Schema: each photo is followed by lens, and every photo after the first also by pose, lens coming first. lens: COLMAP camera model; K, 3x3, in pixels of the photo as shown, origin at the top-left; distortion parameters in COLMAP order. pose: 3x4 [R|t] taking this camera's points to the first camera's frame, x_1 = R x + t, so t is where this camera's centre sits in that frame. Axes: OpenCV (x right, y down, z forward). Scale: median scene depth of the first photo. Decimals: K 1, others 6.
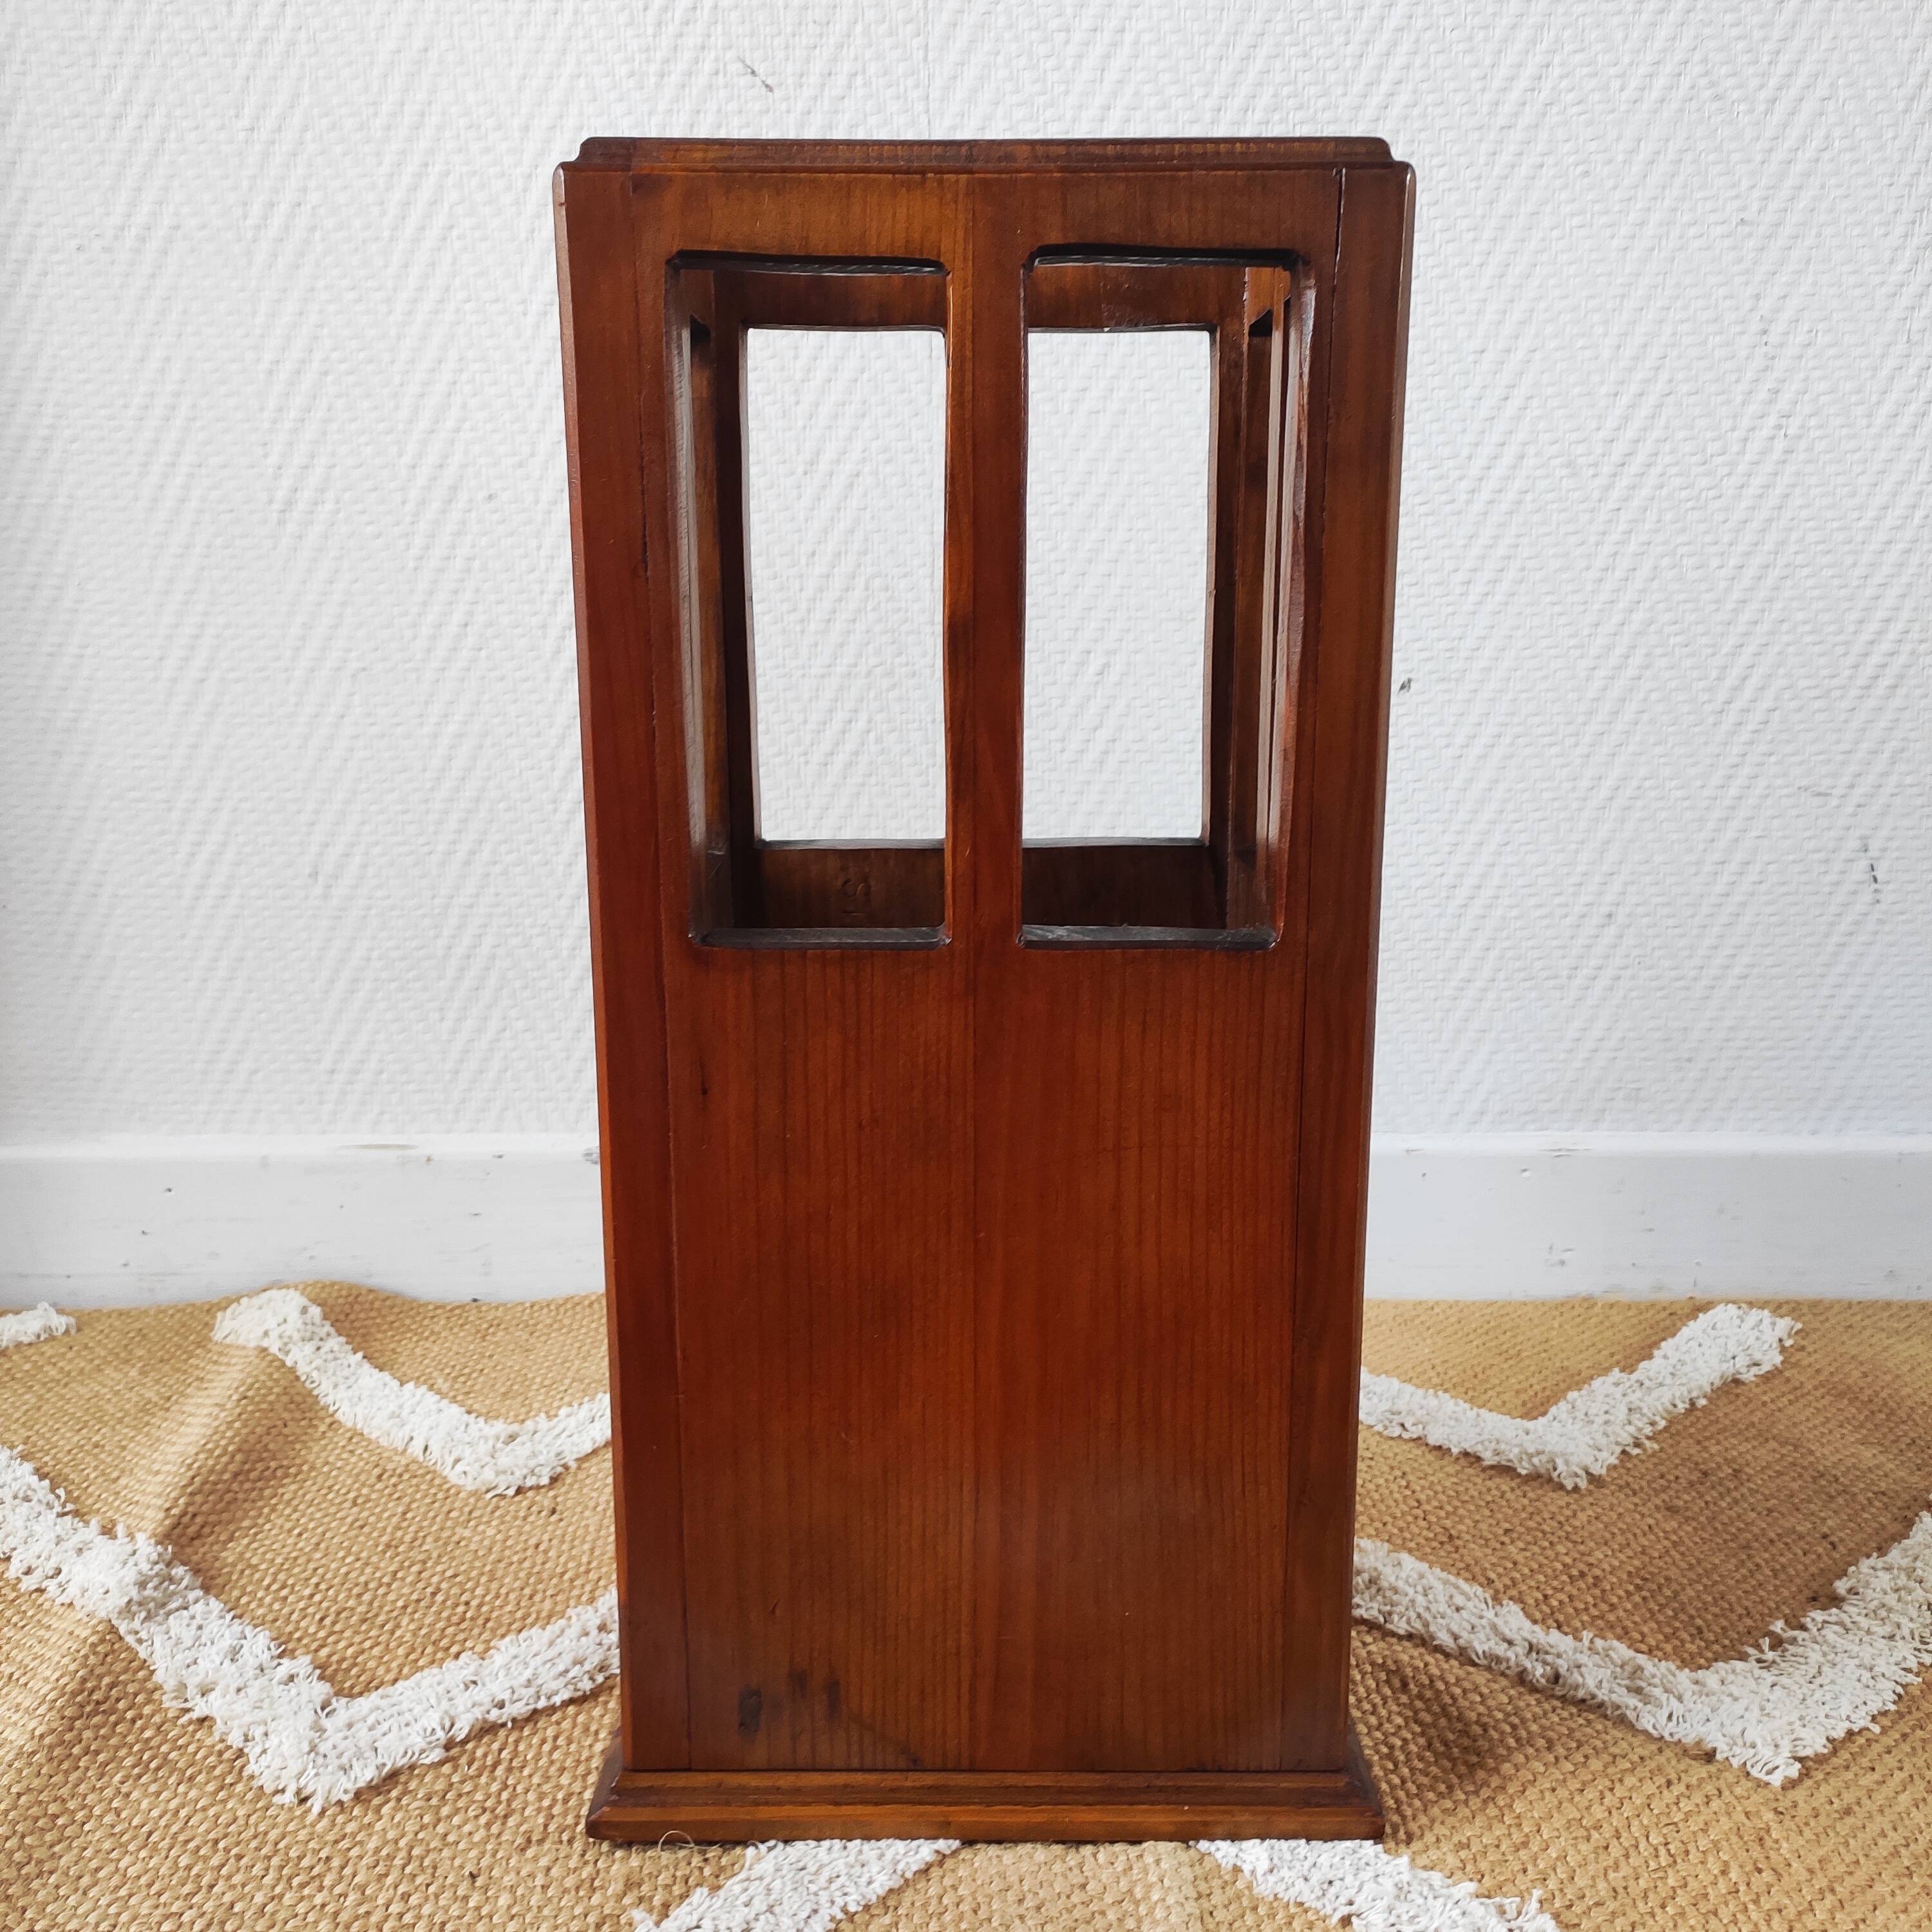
lens RADIAL K [[1886.9, 0, 958.5], [0, 1886.9, 965.1], [0, 0, 1]] dist [0.110008, -0.178756]
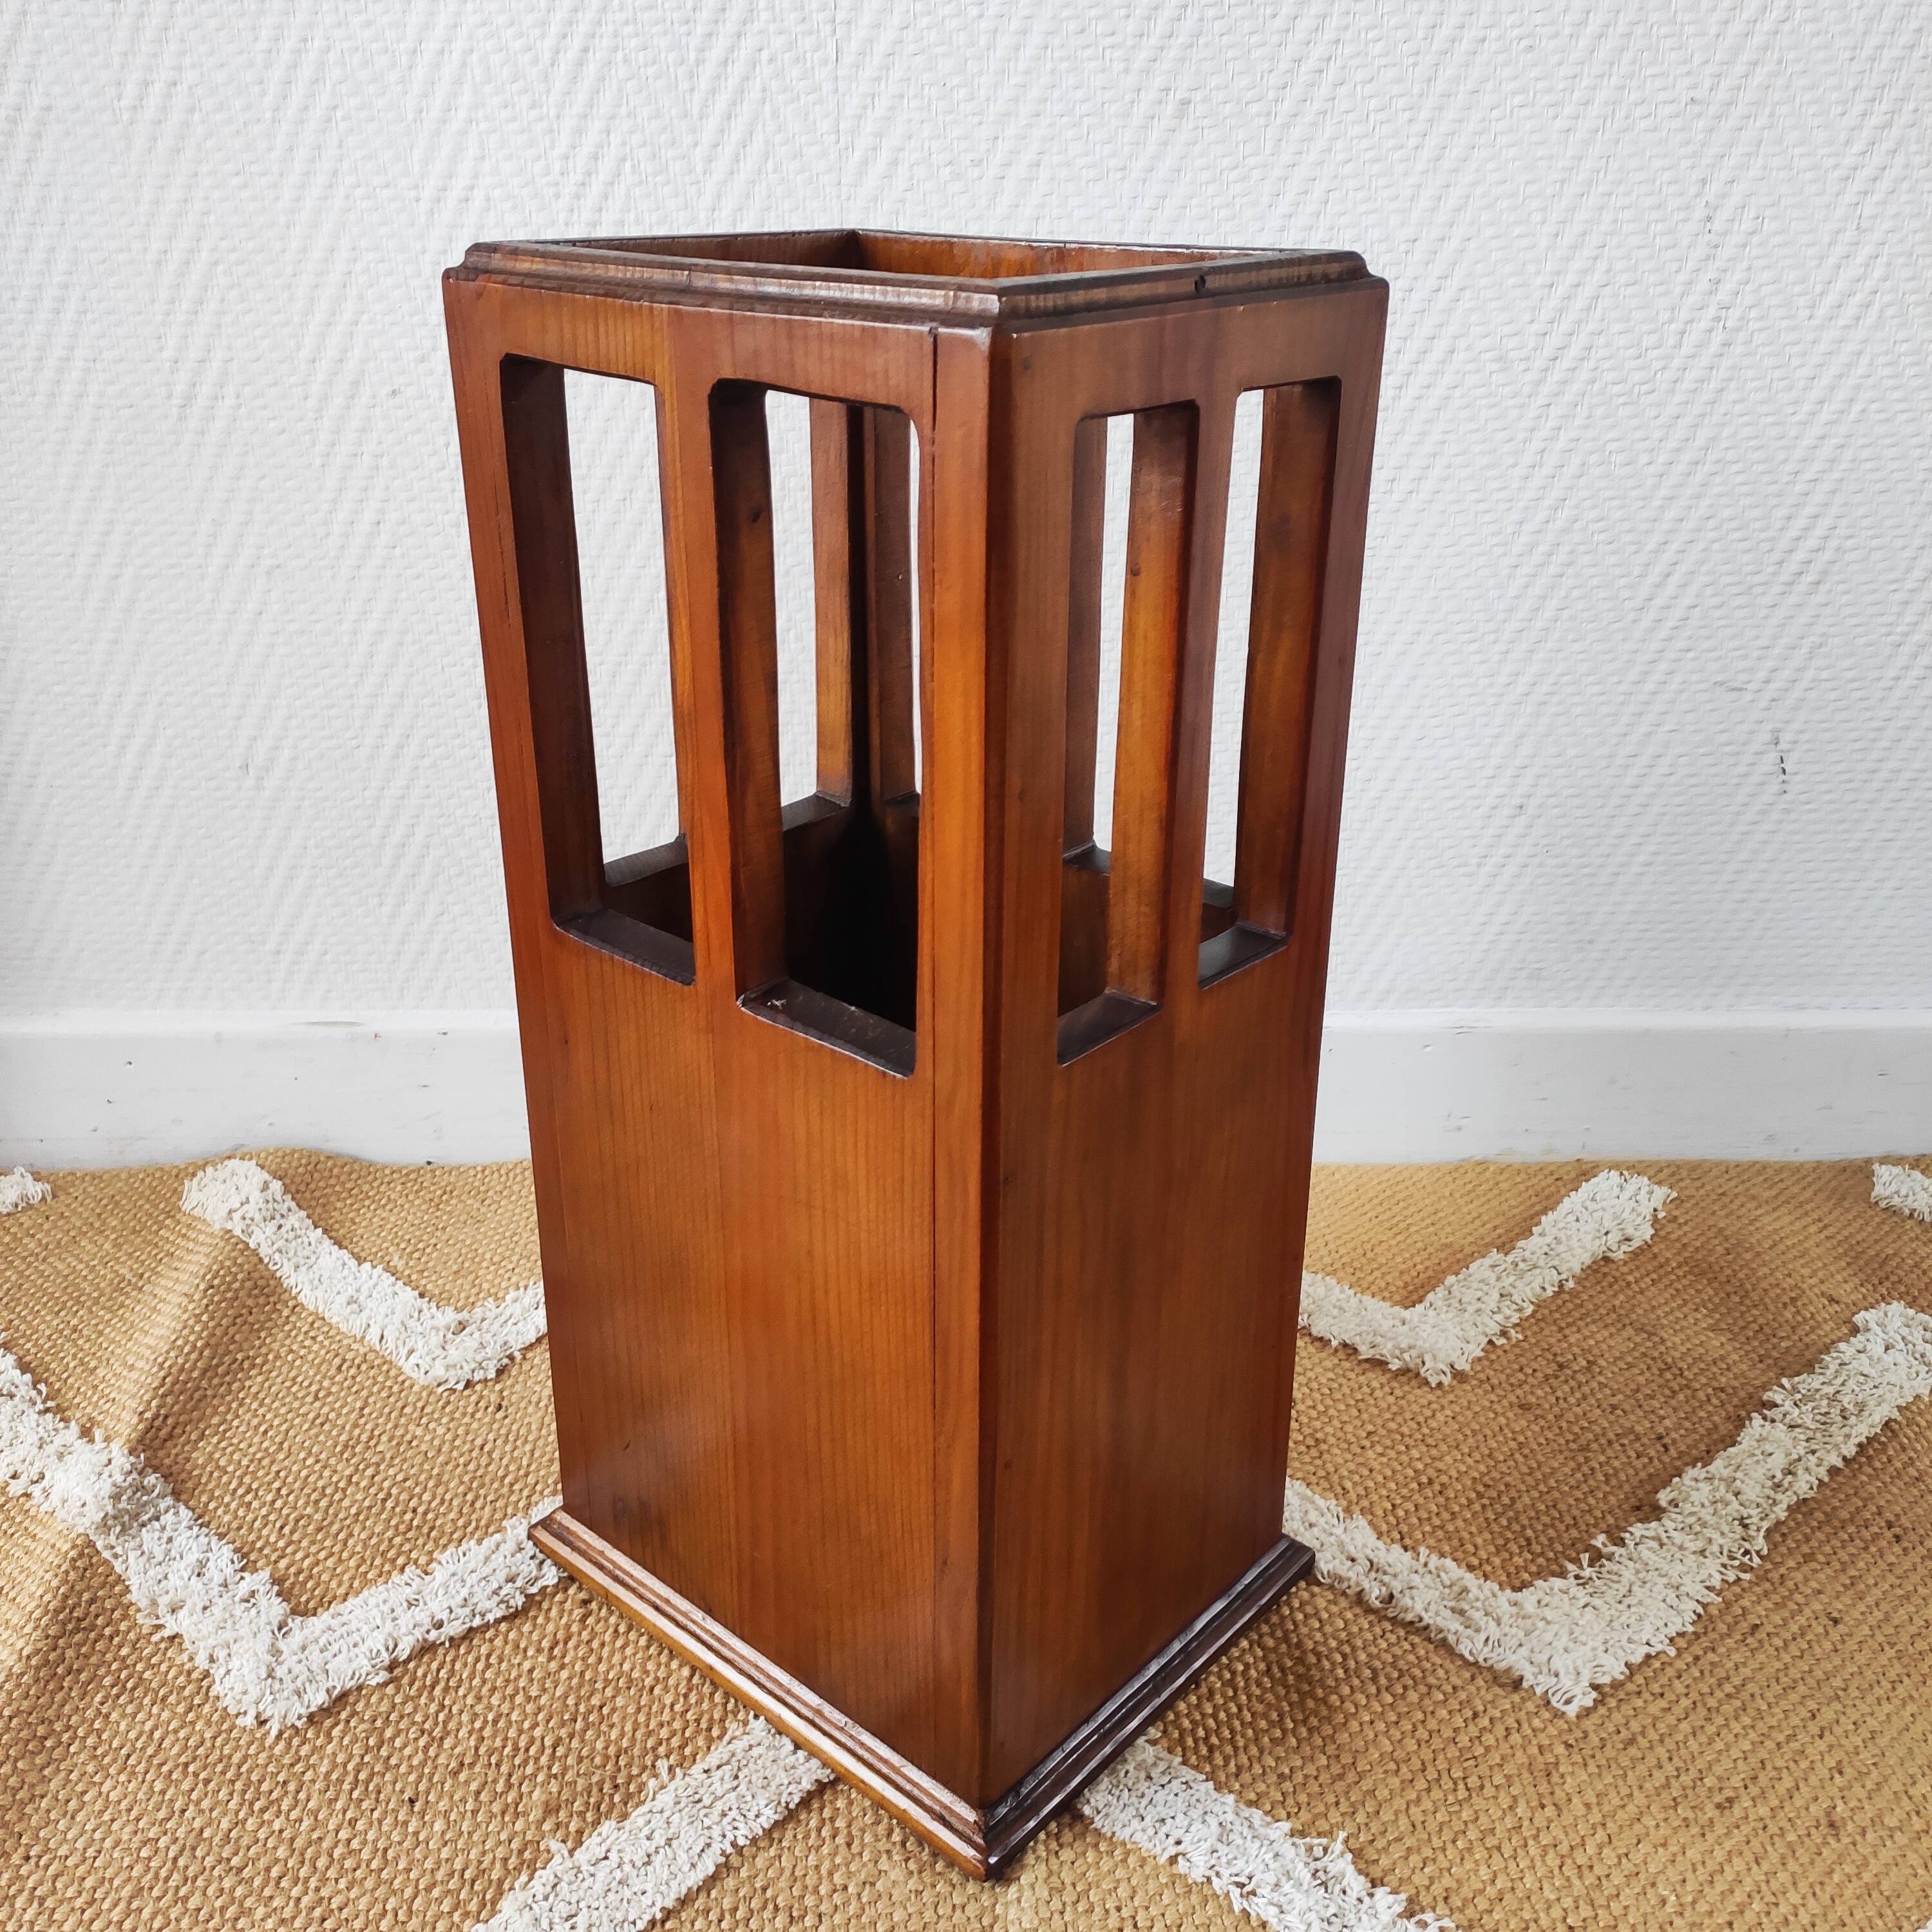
lens RADIAL K [[1873.6, 0, 957.1], [0, 1873.6, 972.6], [0, 0, 1]] dist [0.118589, -0.183303]
pose [[0.999998, 0.000518, -0.001739, 0.046660], [-0.000181, 0.982009, 0.188836, -0.144252], [0.001806, -0.188836, 0.982007, -0.012015]]
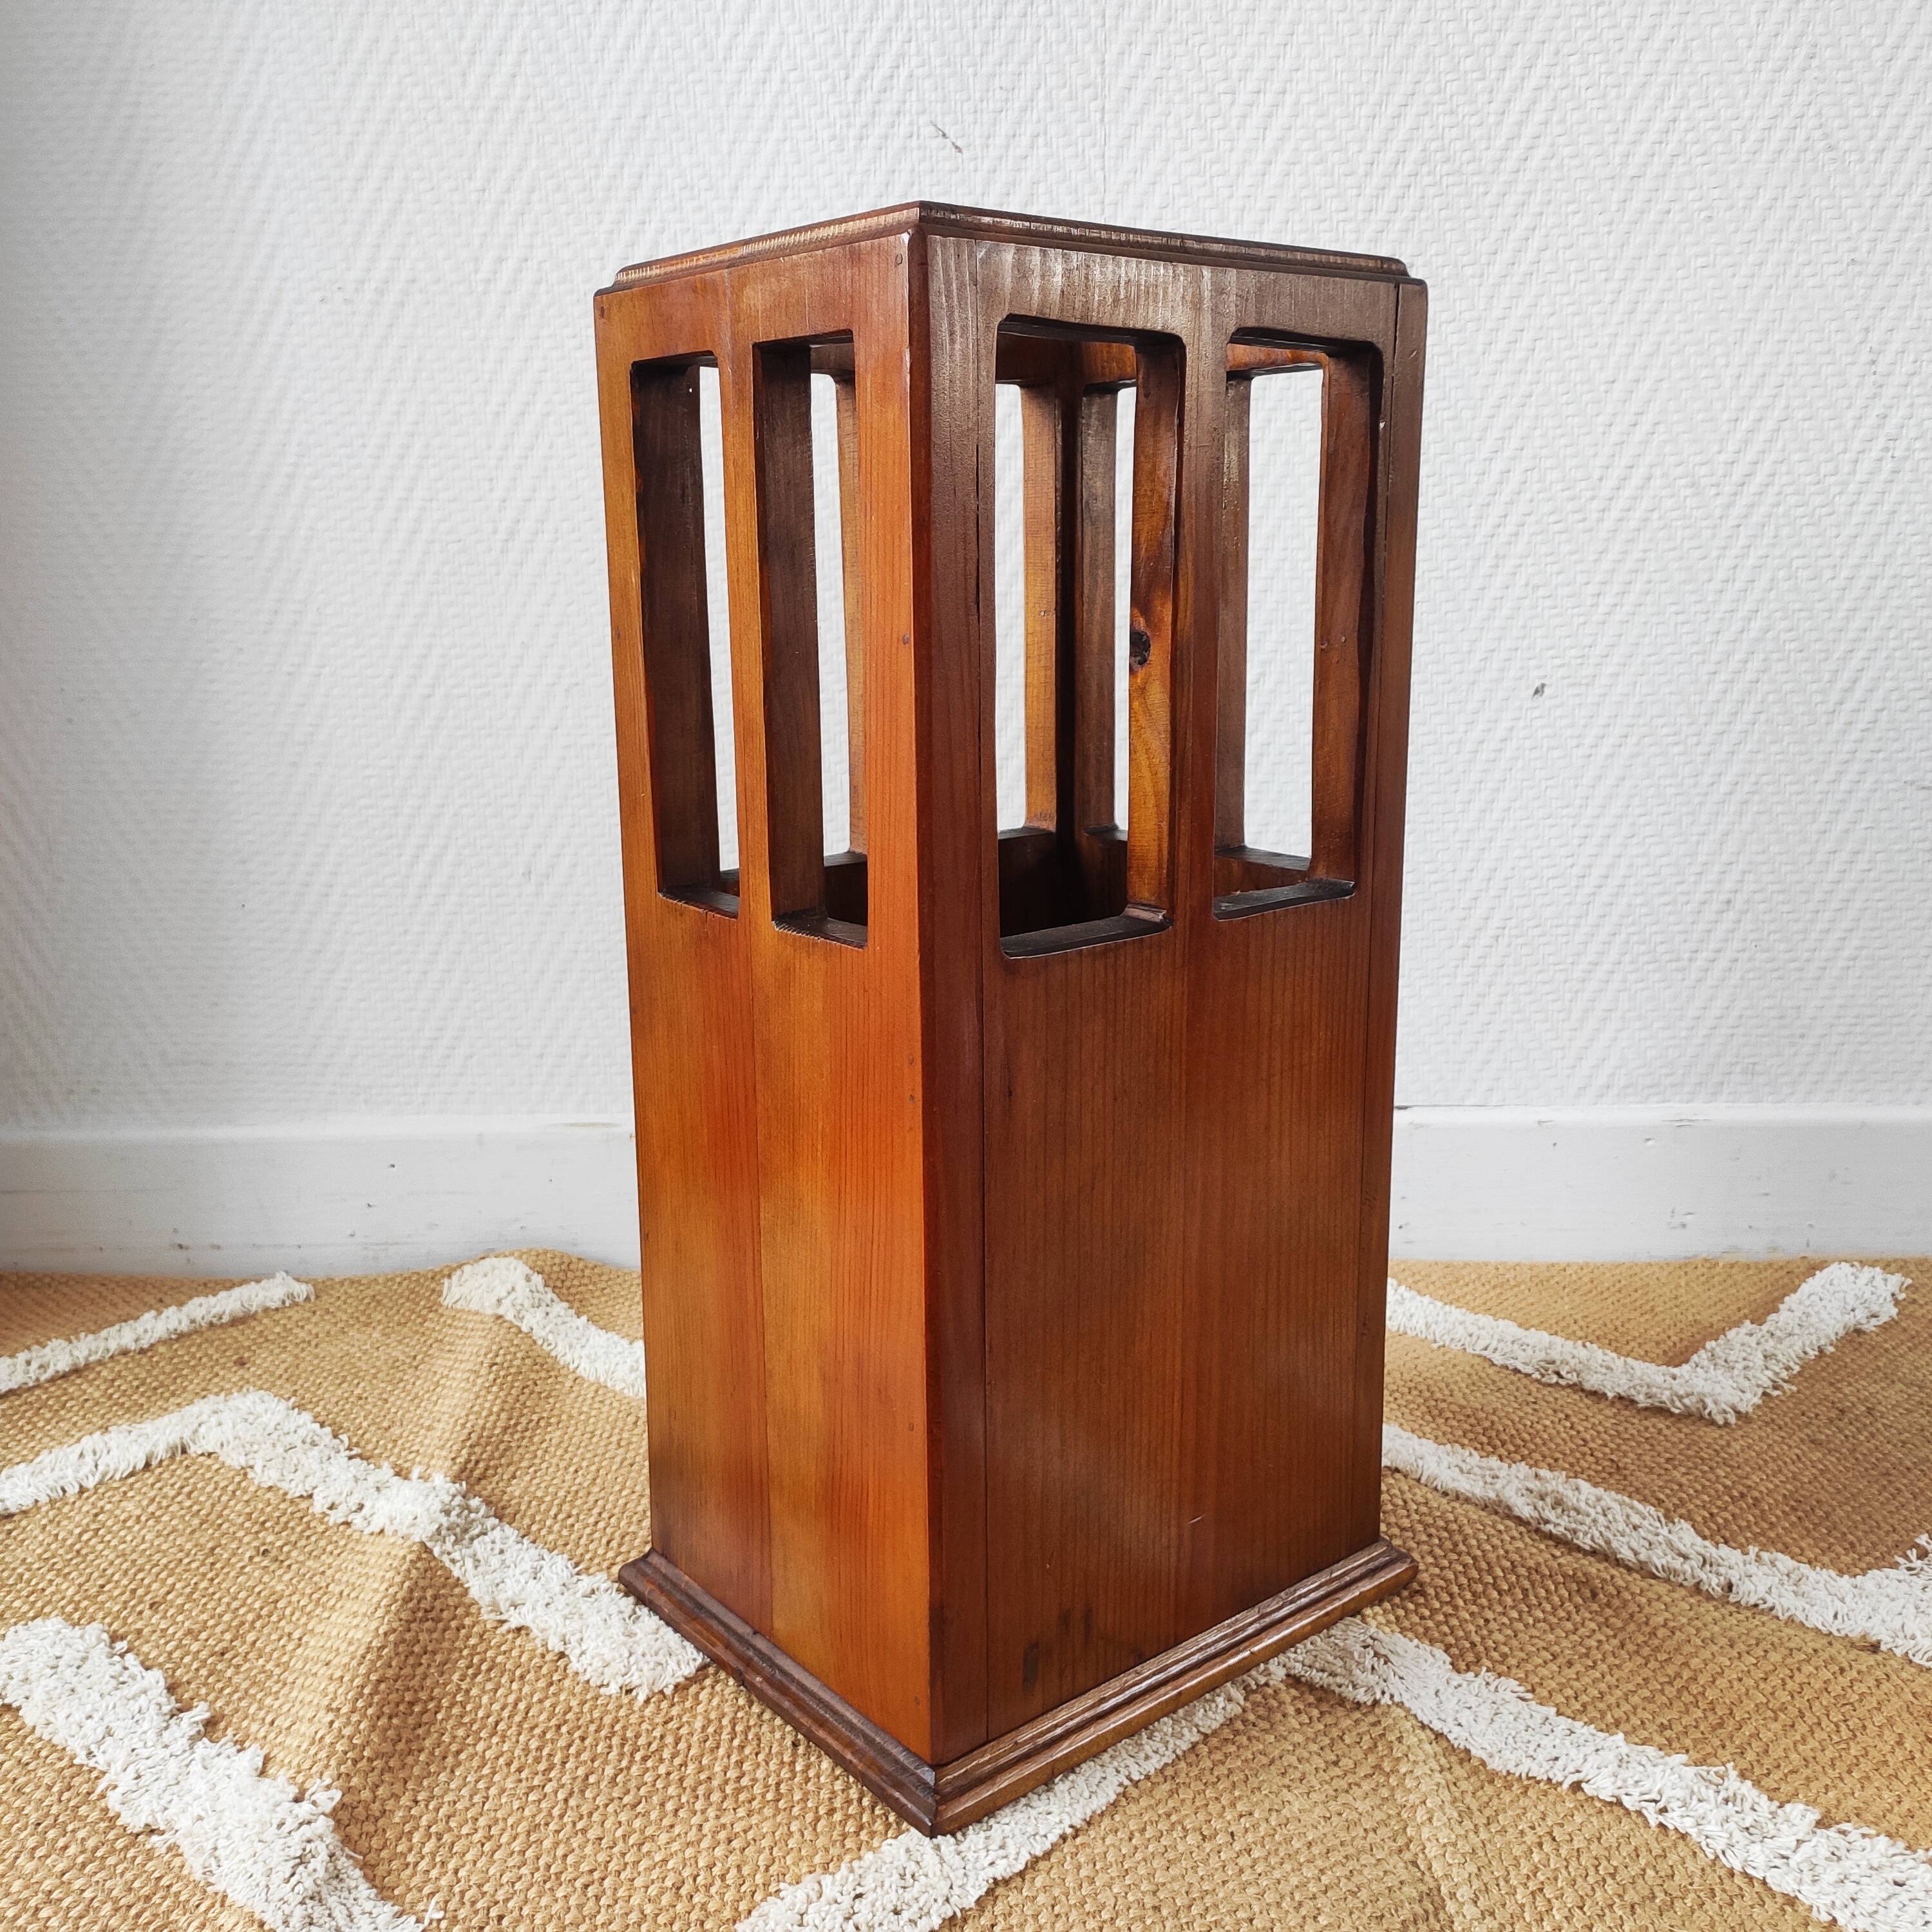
lens RADIAL K [[1885.8, 0, 965.7], [0, 1885.8, 957.6], [0, 0, 1]] dist [0.114997, -0.190778]
pose [[0.999961, -0.007697, -0.004285, -0.093119], [0.007694, 0.999970, -0.000634, 0.002924], [0.004289, 0.000602, 0.999991, -0.087484]]
